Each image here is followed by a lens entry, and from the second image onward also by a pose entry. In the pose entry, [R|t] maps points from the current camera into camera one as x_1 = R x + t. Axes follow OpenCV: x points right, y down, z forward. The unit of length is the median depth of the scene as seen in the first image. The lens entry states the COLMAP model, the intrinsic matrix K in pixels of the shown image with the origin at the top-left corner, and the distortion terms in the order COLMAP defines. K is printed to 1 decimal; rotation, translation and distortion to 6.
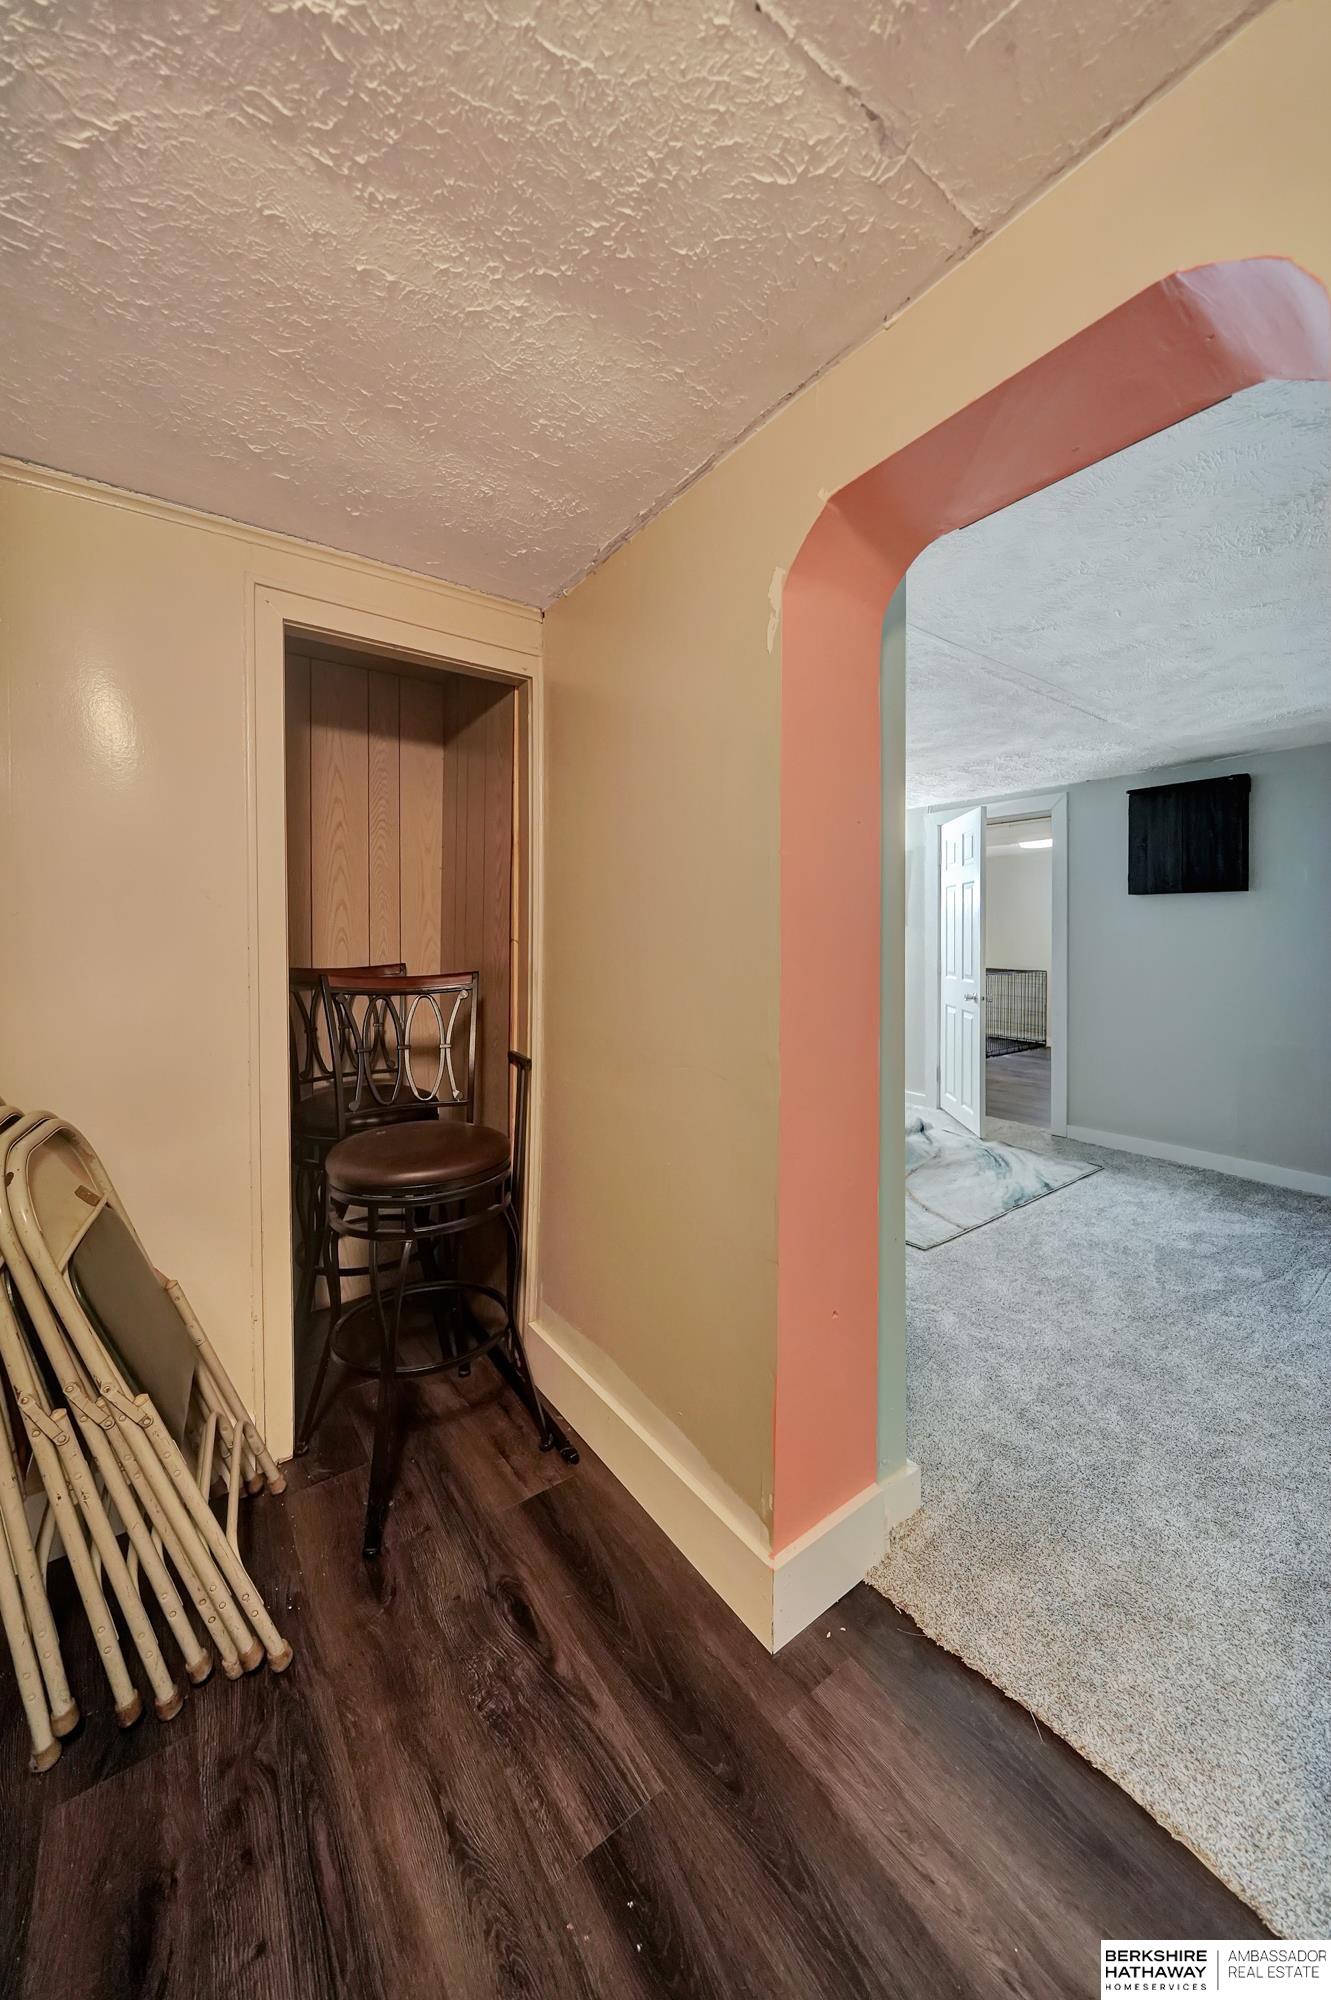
lens RADIAL K [[700.7, 0, 677.0], [0, 700.7, 941.2], [0, 0, 1]] dist [0.000261, 0.000056]
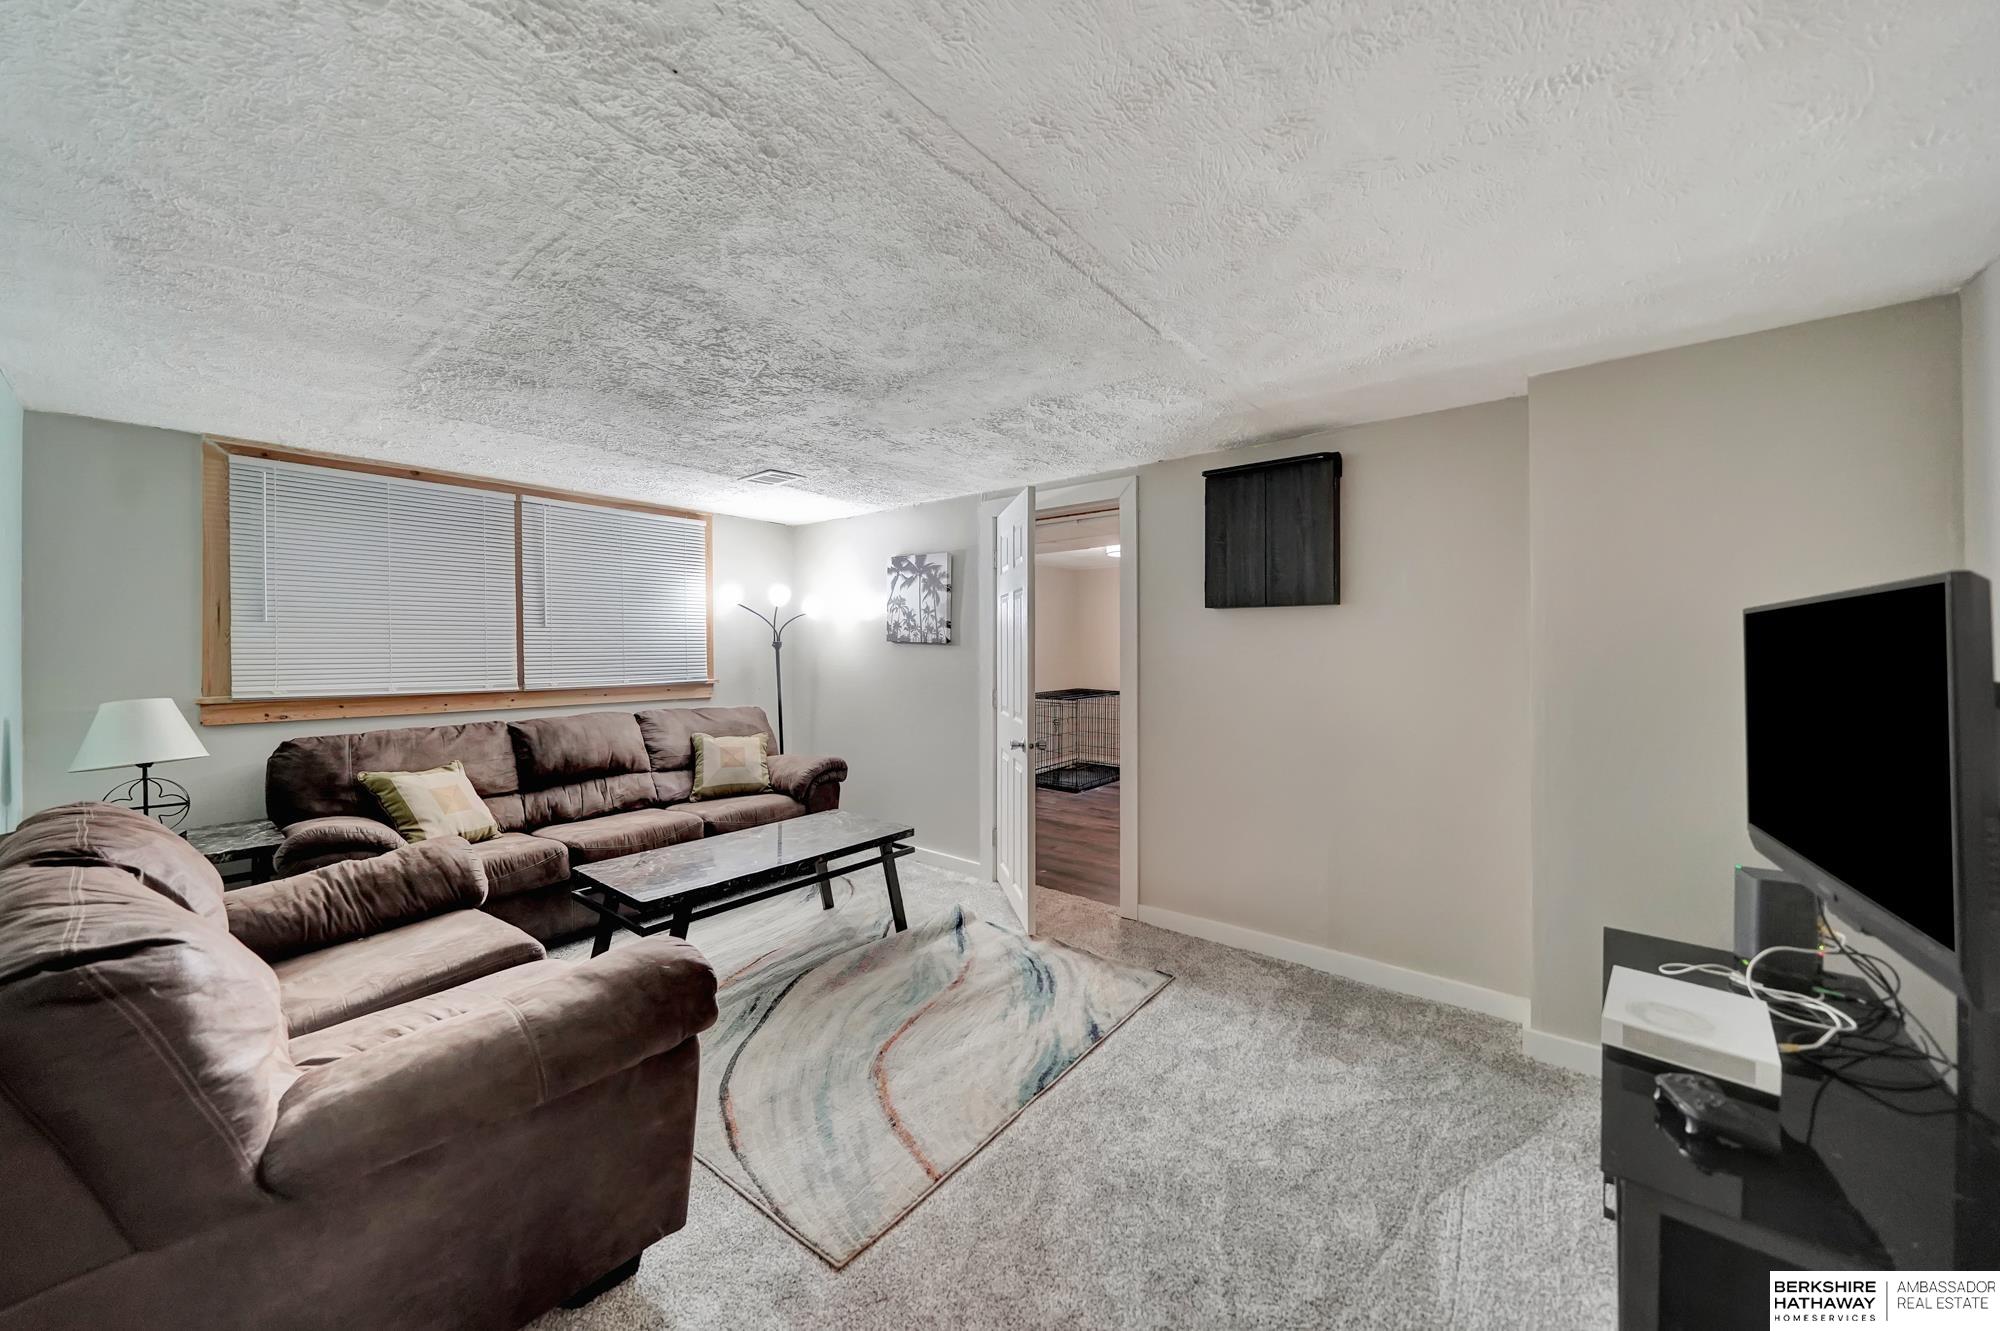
lens RADIAL K [[700.7, 0, 995.9], [0, 700.7, 655.3], [0, 0, 1]] dist [0.000261, 0.000056]
pose [[0.968810, -0.003524, 0.247781, 0.253721], [0.003472, 0.999994, 0.000646, -0.017275], [-0.247782, 0.000234, 0.968816, 0.342658]]
